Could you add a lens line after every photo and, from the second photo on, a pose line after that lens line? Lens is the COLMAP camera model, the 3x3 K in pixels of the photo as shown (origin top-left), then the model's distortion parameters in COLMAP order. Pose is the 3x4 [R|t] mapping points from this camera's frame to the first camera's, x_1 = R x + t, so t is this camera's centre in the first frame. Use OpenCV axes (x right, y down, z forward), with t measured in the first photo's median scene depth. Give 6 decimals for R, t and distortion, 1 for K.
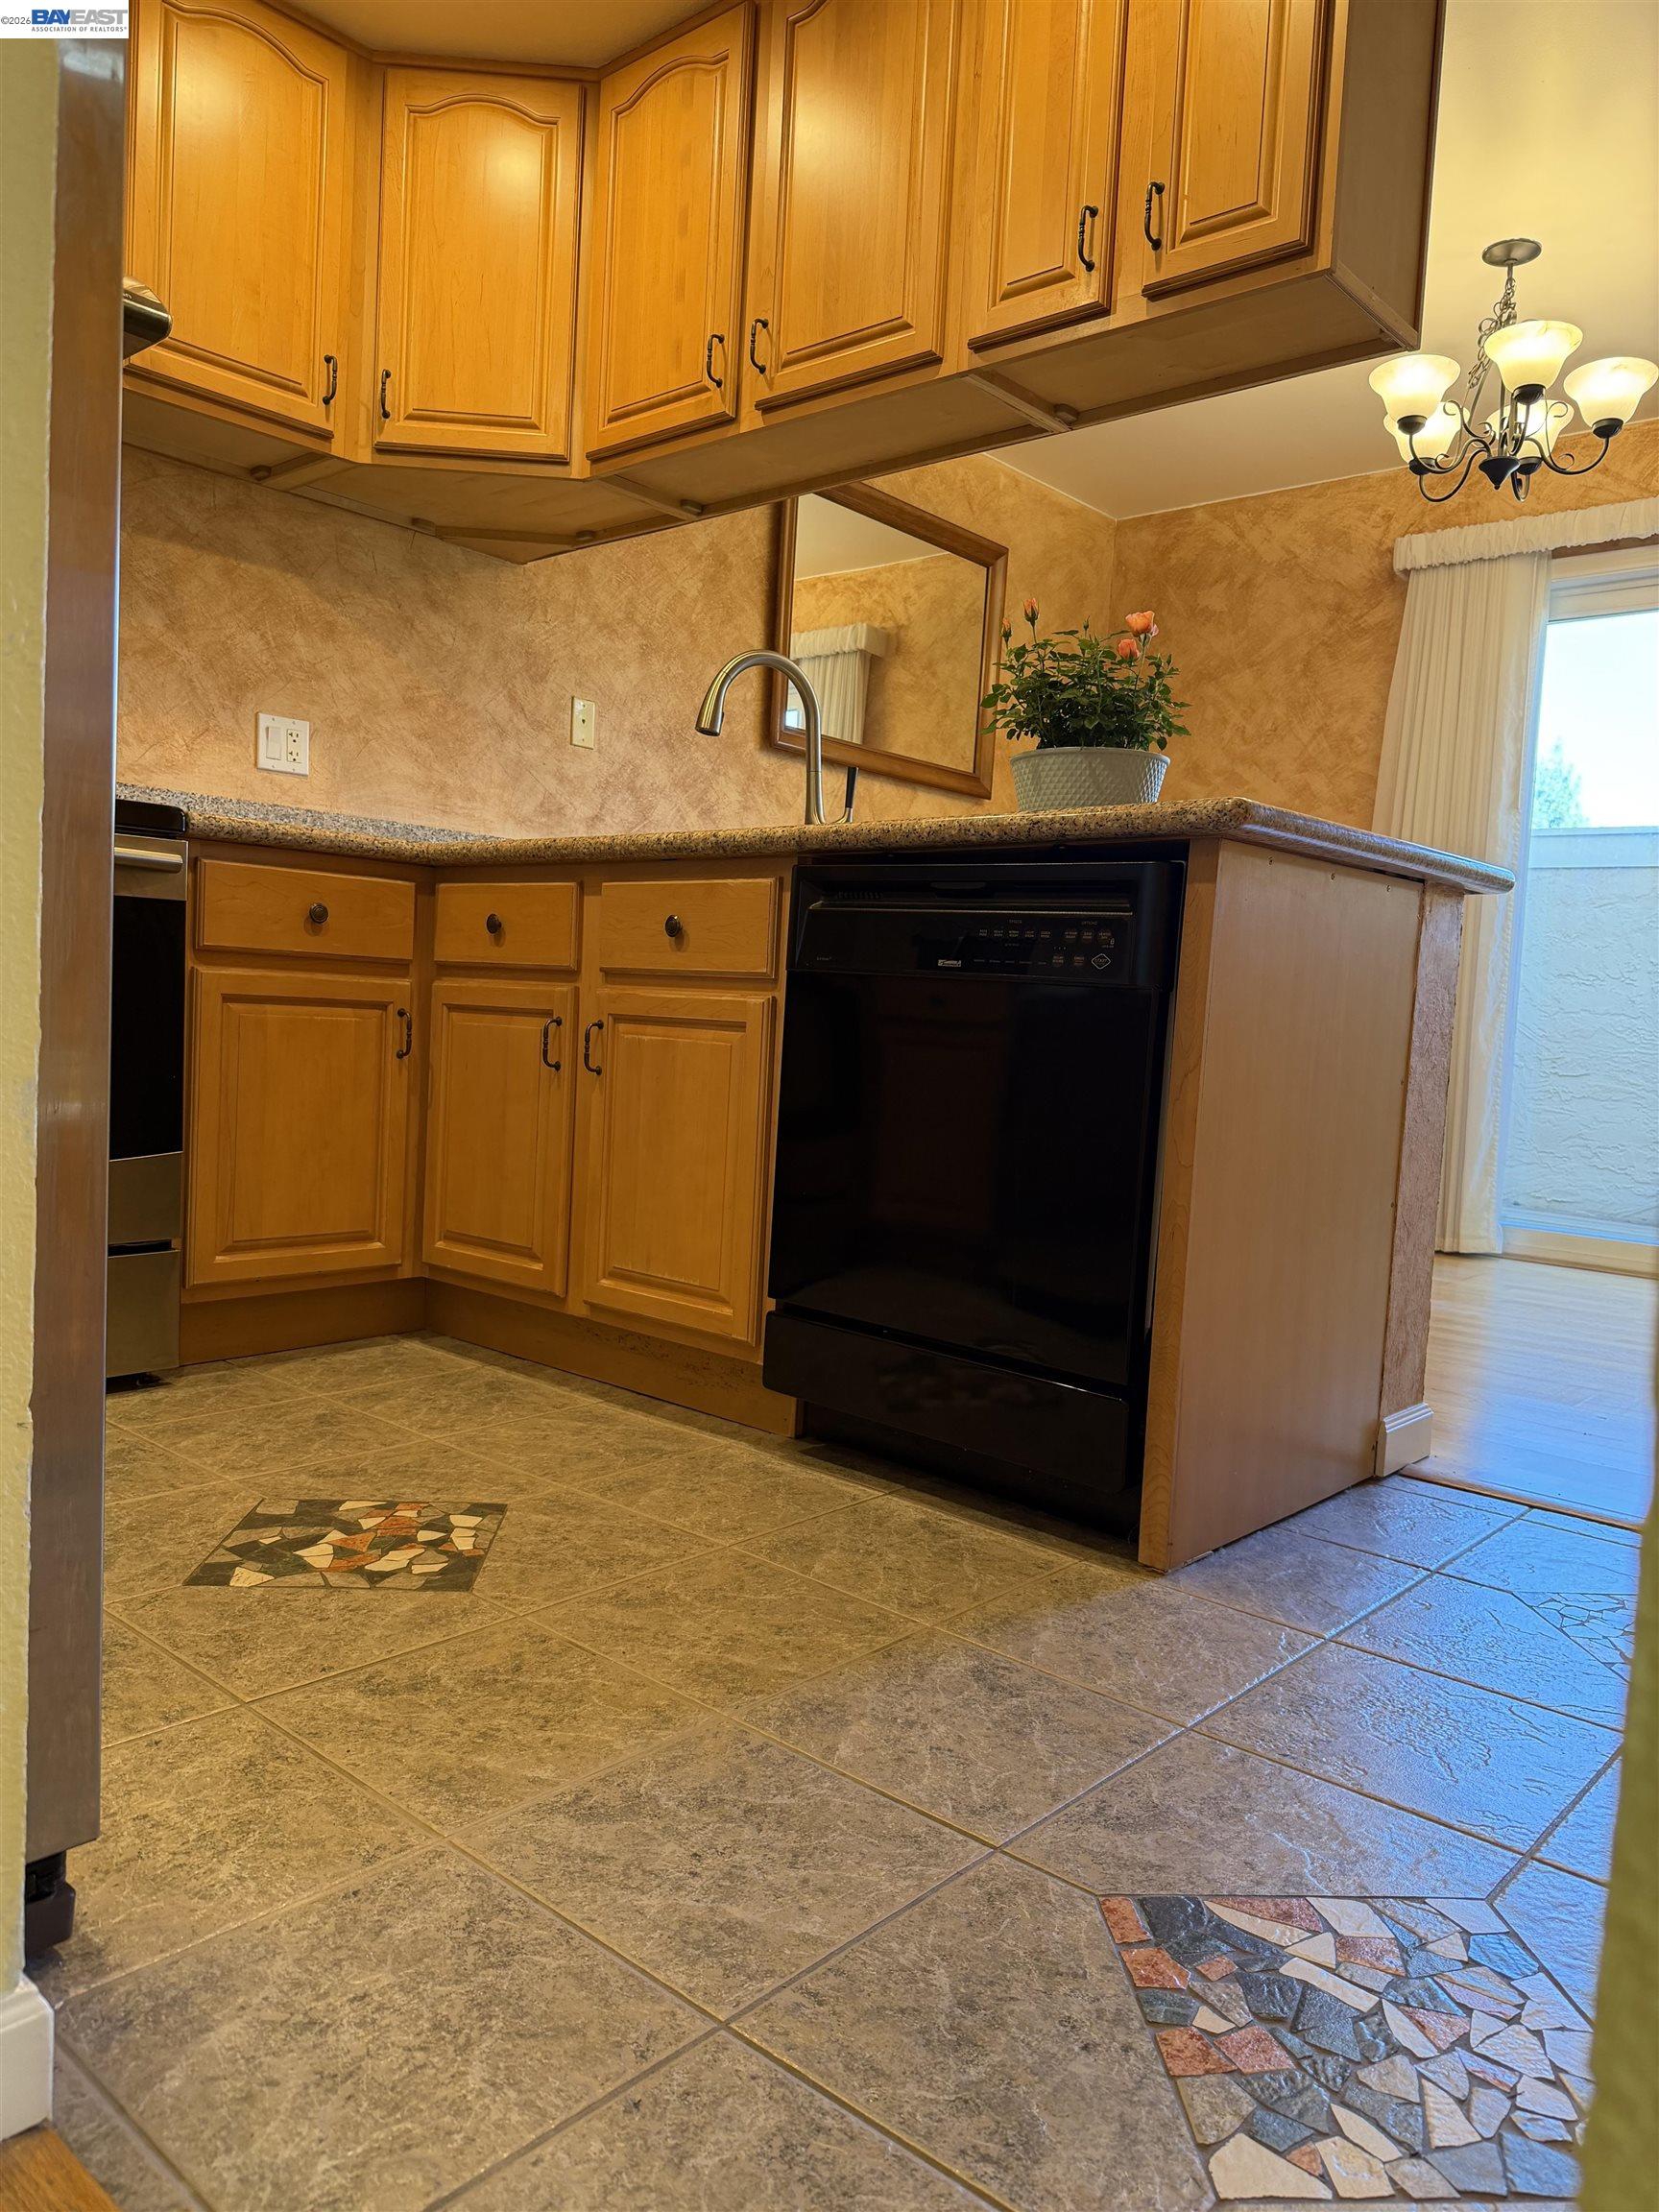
lens RADIAL K [[1551.2, 0, 849.6], [0, 1551.2, 1118.2], [0, 0, 1]] dist [0.067968, -0.088203]
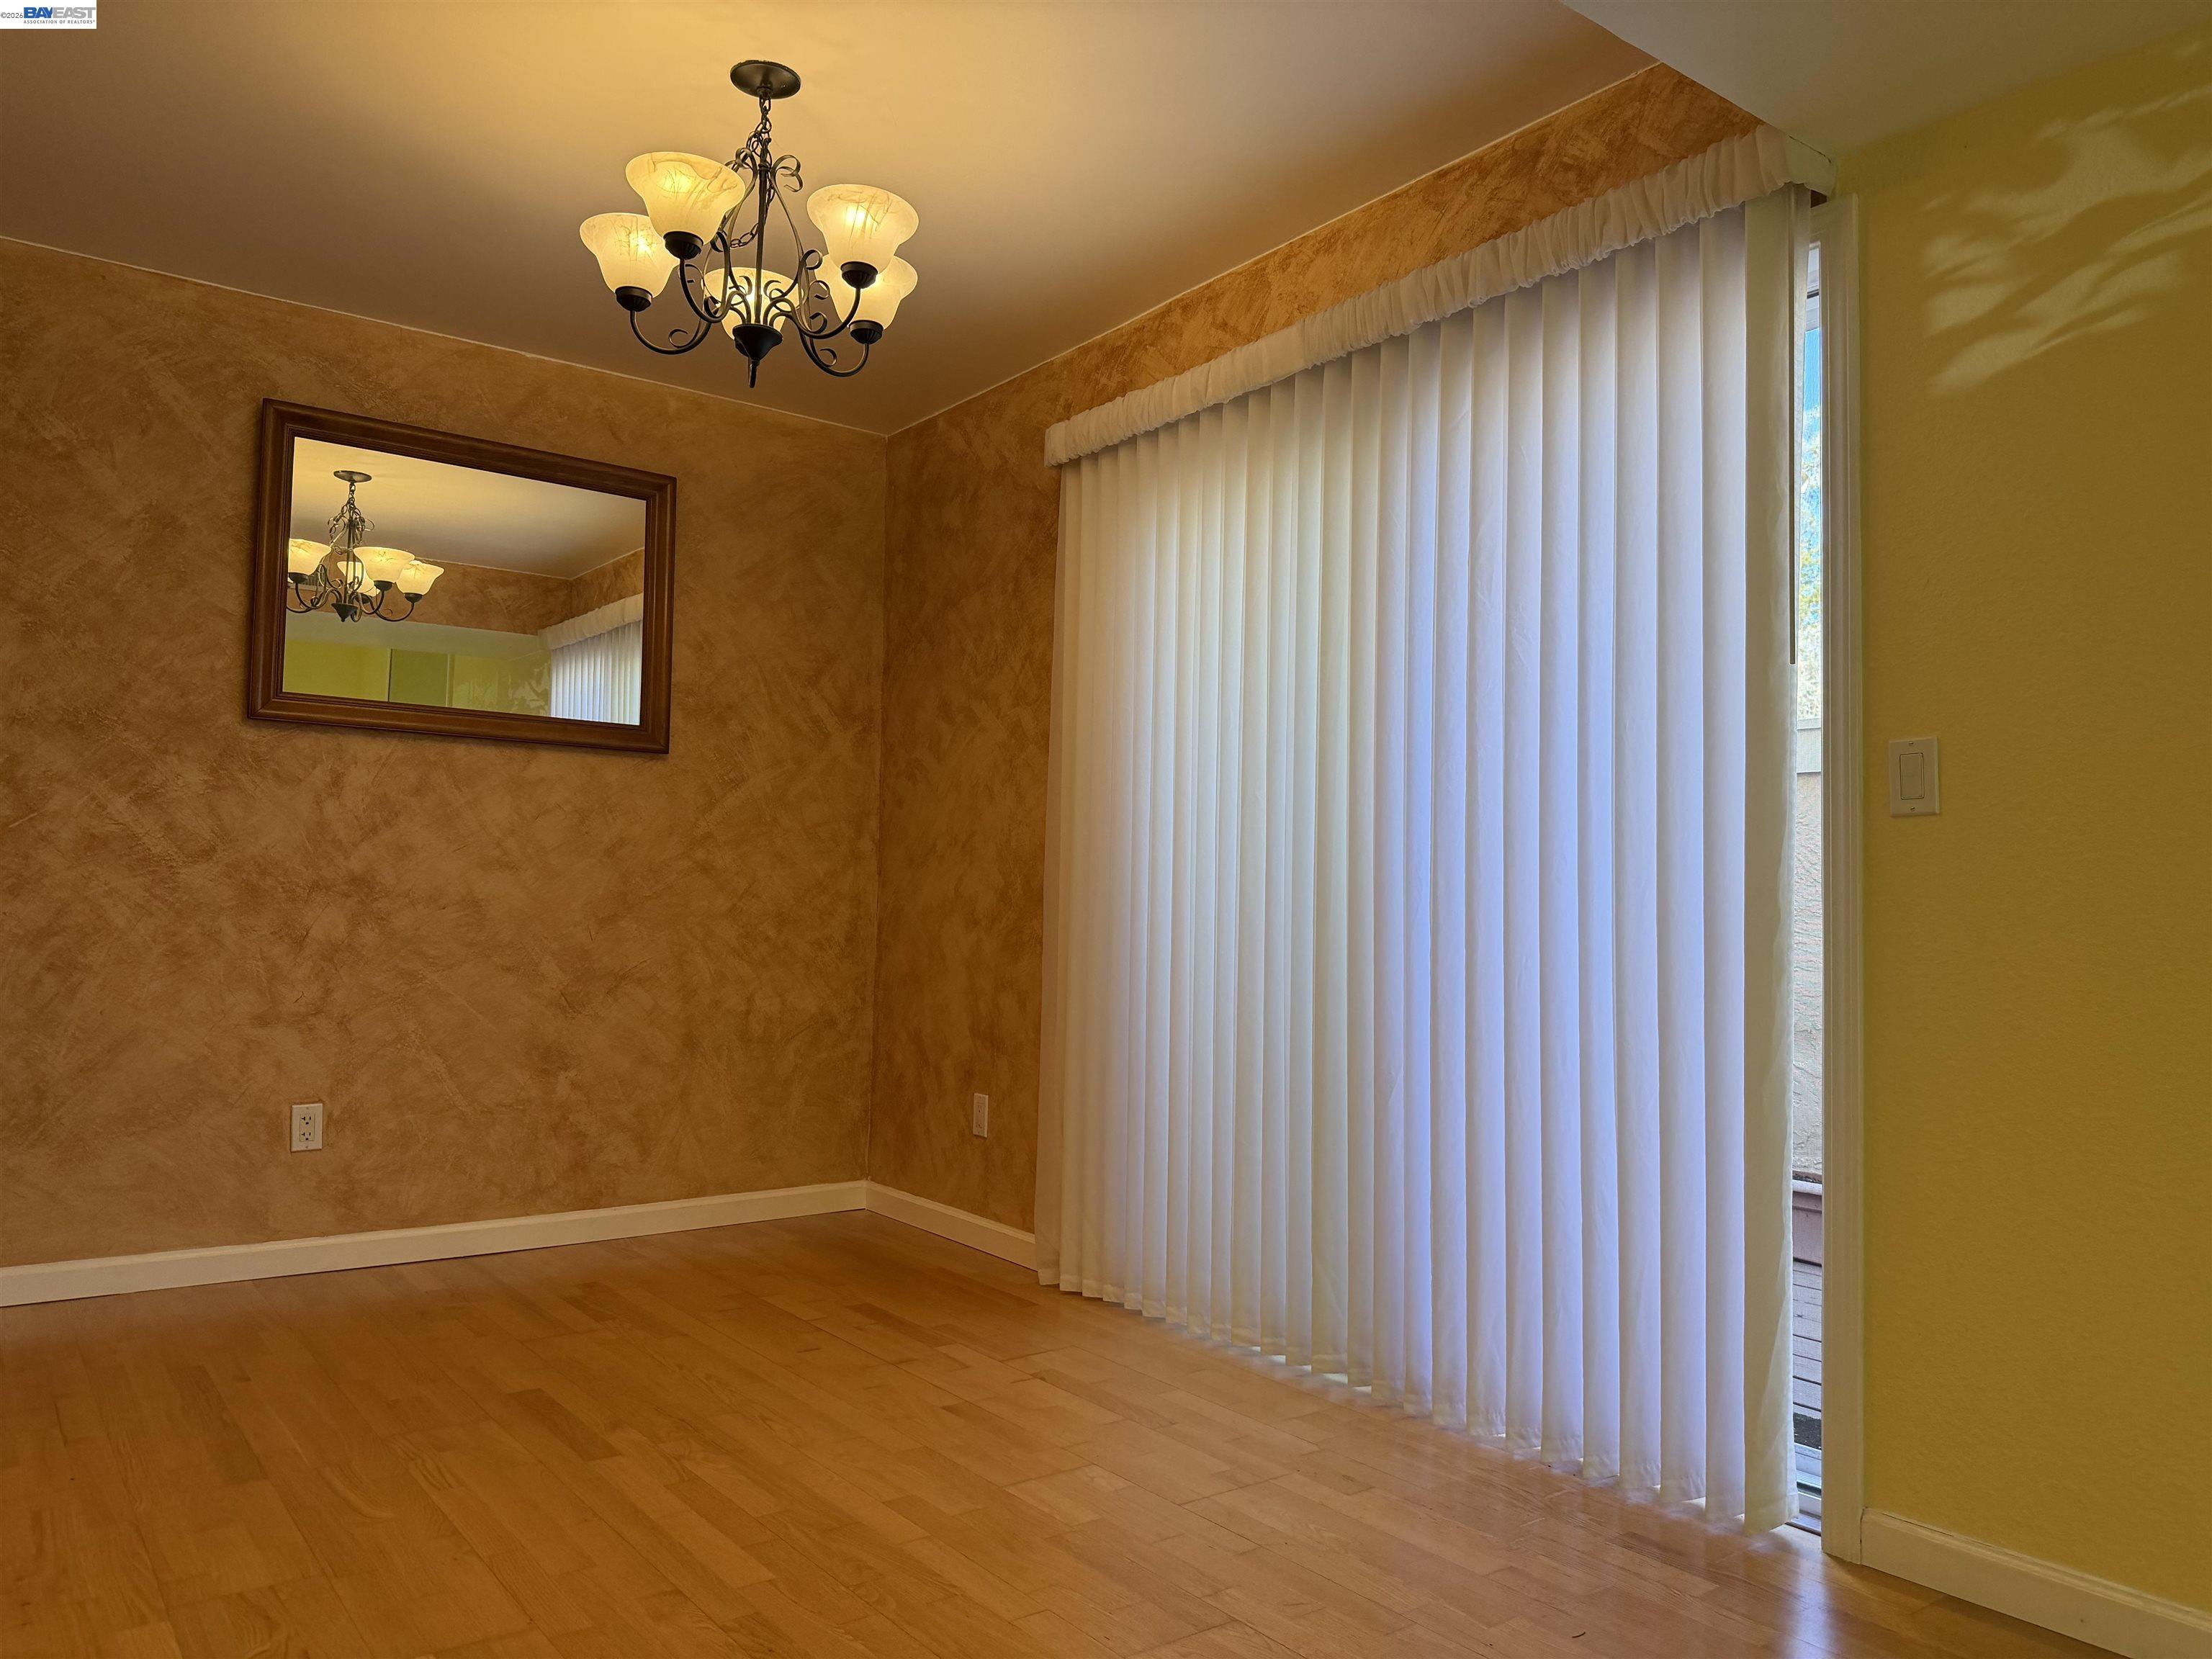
lens RADIAL K [[1551.2, 0, 1129.1], [0, 1551.2, 866.0], [0, 0, 1]] dist [0.067968, -0.088203]
pose [[0.981150, -0.040208, -0.189019, 0.873149], [0.018930, 0.993408, -0.113057, -0.070617], [0.192319, 0.107348, 0.975443, 0.356084]]
